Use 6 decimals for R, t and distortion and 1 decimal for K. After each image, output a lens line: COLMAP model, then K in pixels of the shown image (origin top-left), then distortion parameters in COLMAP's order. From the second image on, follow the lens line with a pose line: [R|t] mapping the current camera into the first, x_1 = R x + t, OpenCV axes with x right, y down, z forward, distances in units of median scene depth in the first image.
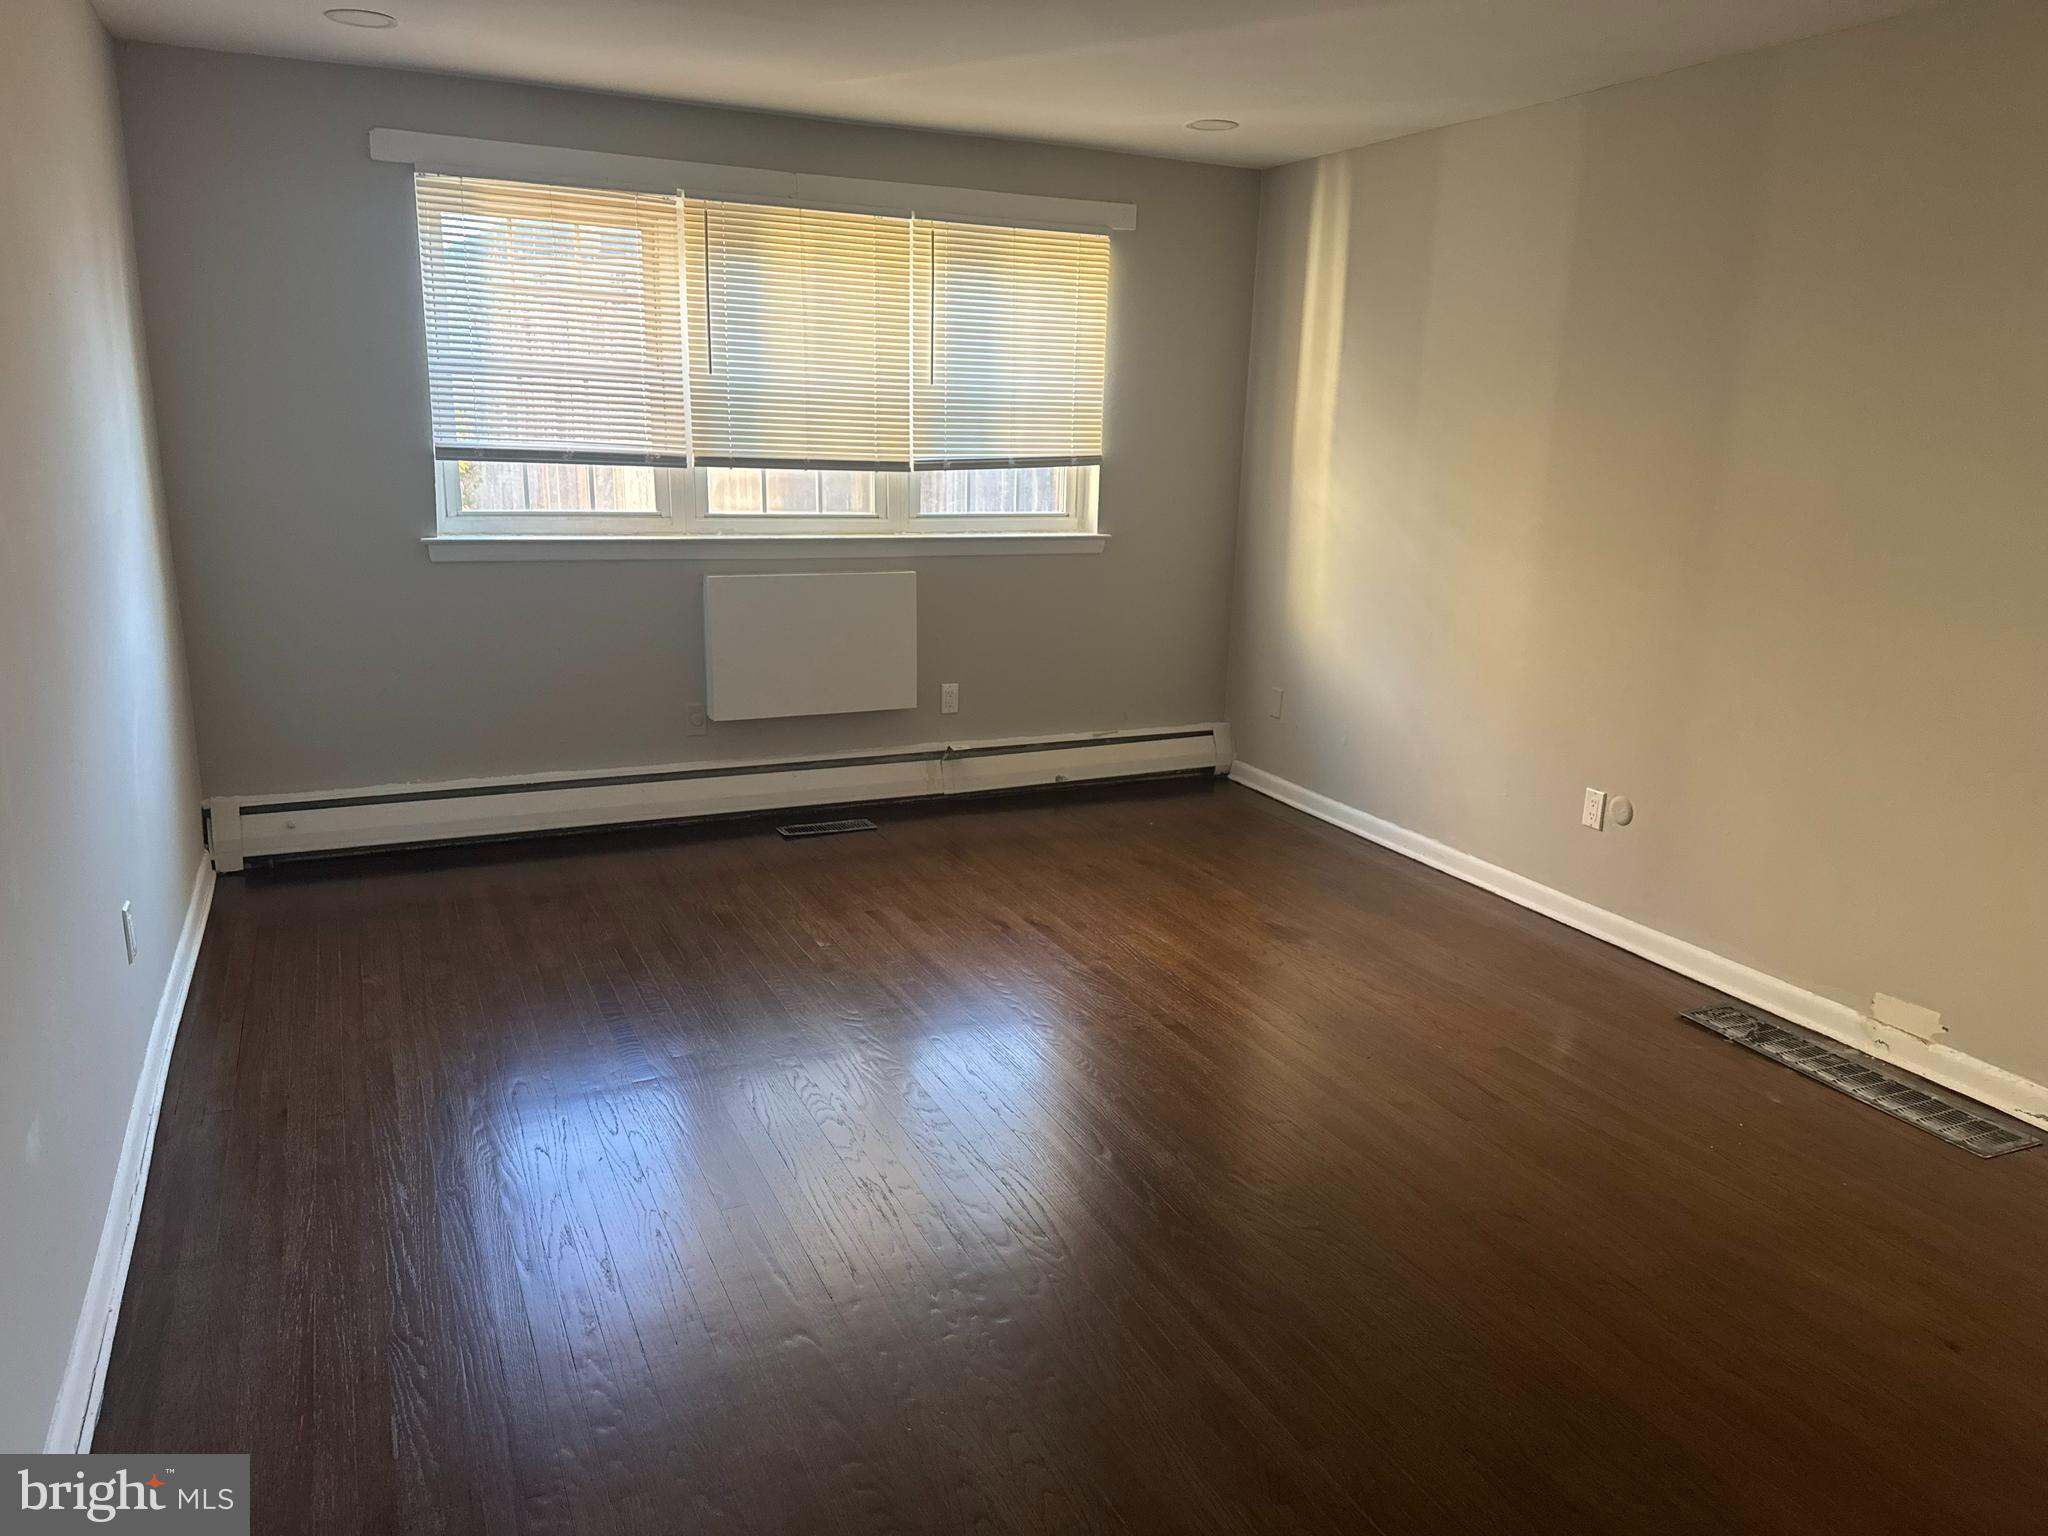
lens RADIAL K [[1450.0, 0, 1024.0], [0, 1450.0, 768.0], [0, 0, 1]] dist [0.160311, -0.253147]
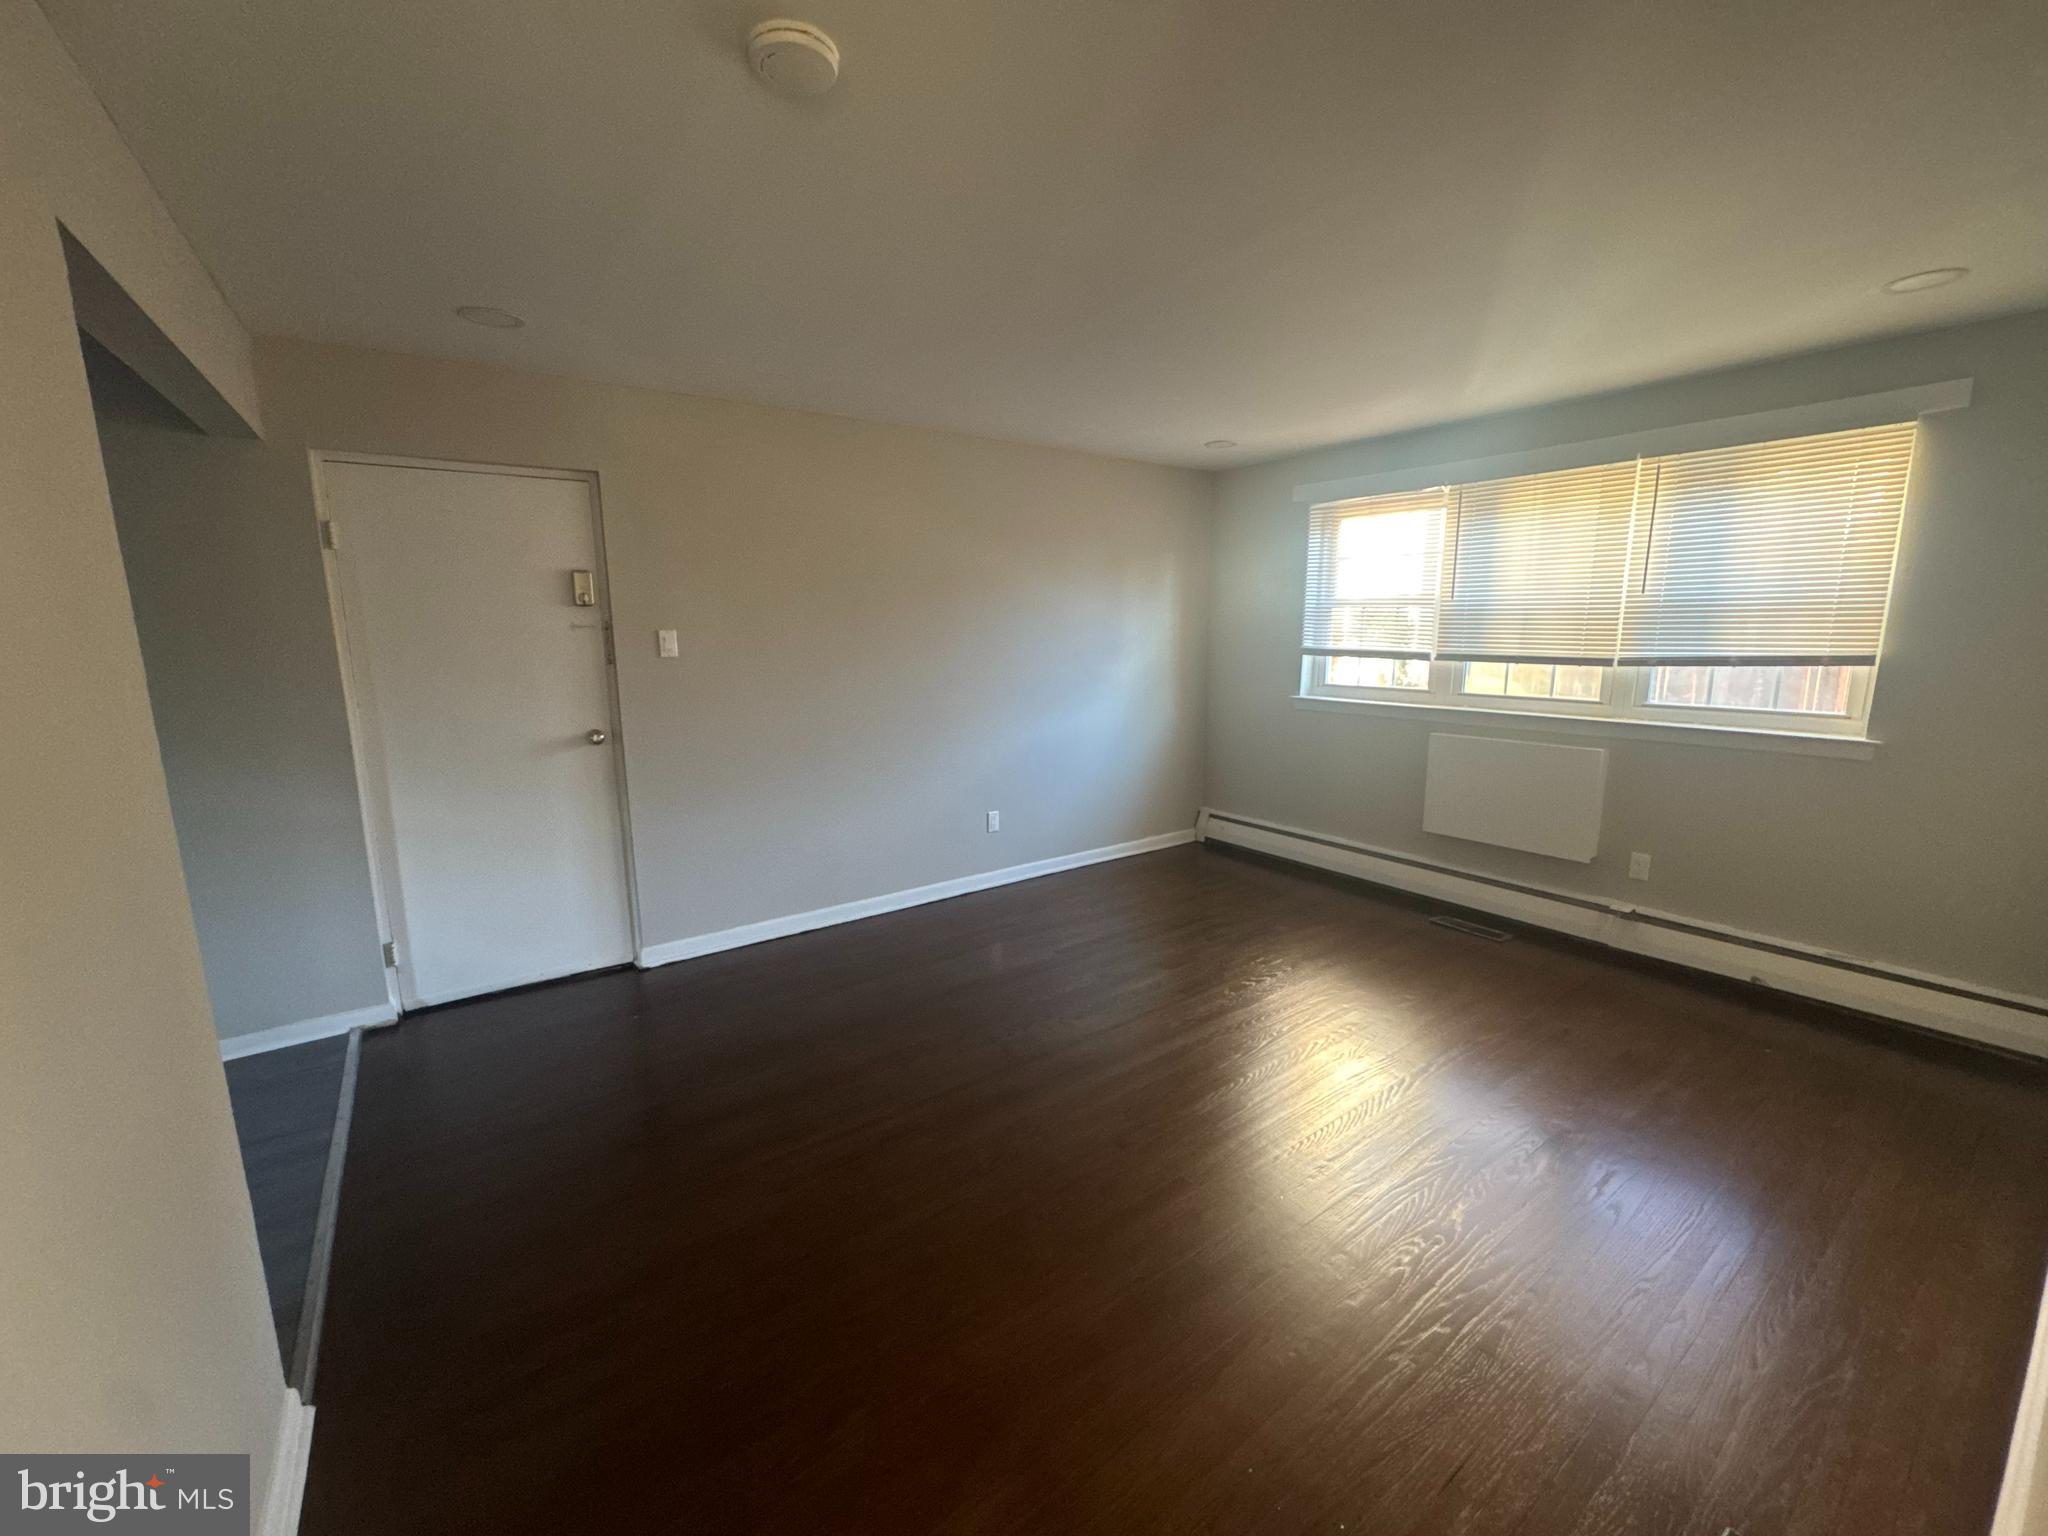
lens RADIAL K [[825.8, 0, 1024.0], [0, 825.8, 768.0], [0, 0, 1]] dist [-0.000675, -0.000182]
pose [[0.179621, 0.139138, -0.973846, 0.498593], [-0.224543, 0.969613, 0.097117, -0.080775], [0.957767, 0.201226, 0.205405, 0.421053]]
